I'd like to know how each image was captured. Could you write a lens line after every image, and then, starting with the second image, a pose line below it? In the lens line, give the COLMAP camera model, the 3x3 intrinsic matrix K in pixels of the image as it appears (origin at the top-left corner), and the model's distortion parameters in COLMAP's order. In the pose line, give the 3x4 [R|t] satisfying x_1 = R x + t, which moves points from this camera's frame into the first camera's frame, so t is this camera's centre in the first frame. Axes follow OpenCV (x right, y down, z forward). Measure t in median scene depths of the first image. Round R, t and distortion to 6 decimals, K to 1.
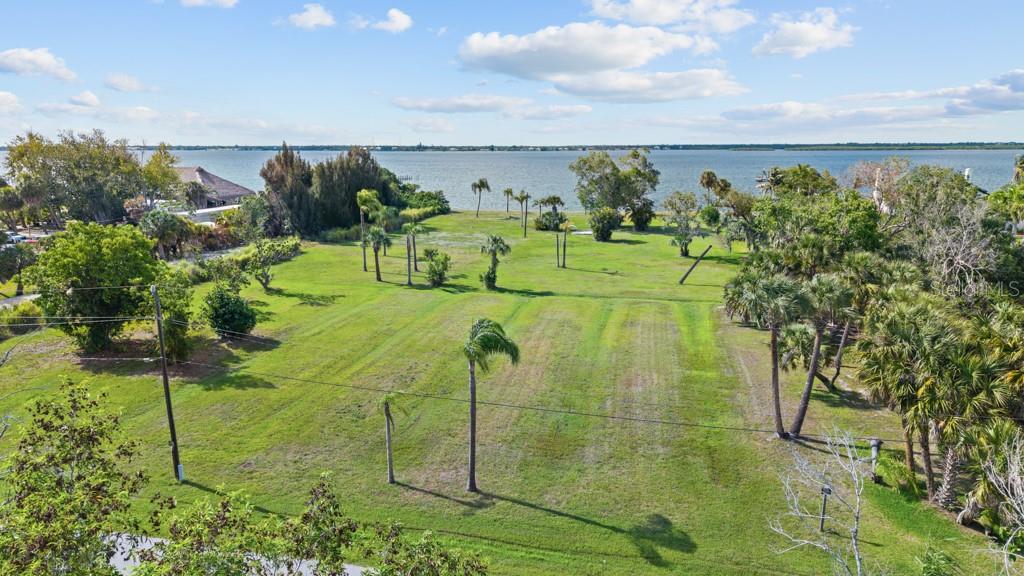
lens RADIAL K [[678.9, 0, 512.0], [0, 678.9, 288.0], [0, 0, 1]] dist [0.072734, -0.102541]
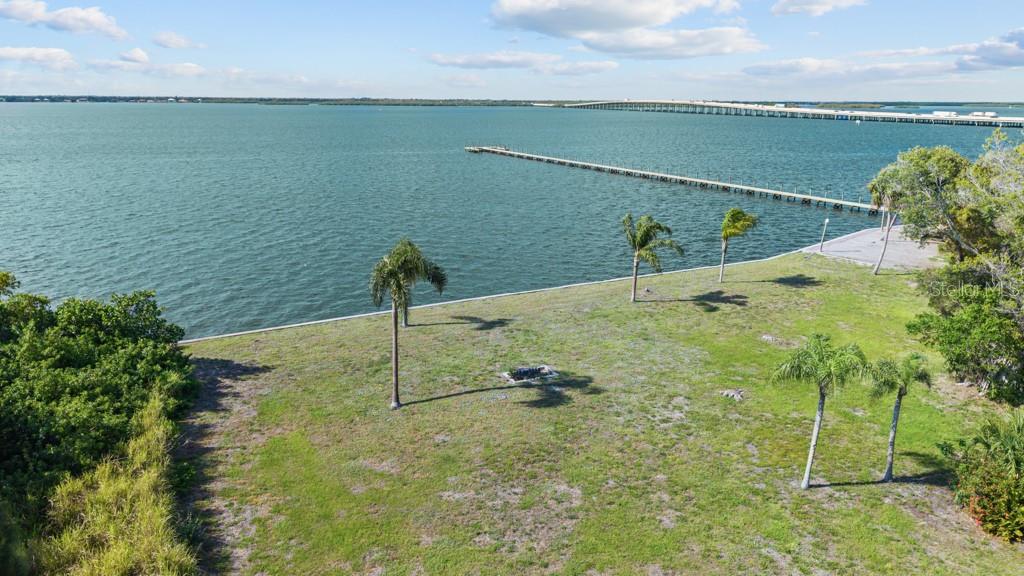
lens RADIAL K [[682.6, 0, 512.0], [0, 682.6, 288.0], [0, 0, 1]] dist [0.035880, -0.036865]
pose [[0.784173, -0.154961, 0.600882, -0.218803], [0.116496, 0.987864, 0.102728, -0.228791], [-0.609509, -0.010556, 0.792709, 1.092729]]
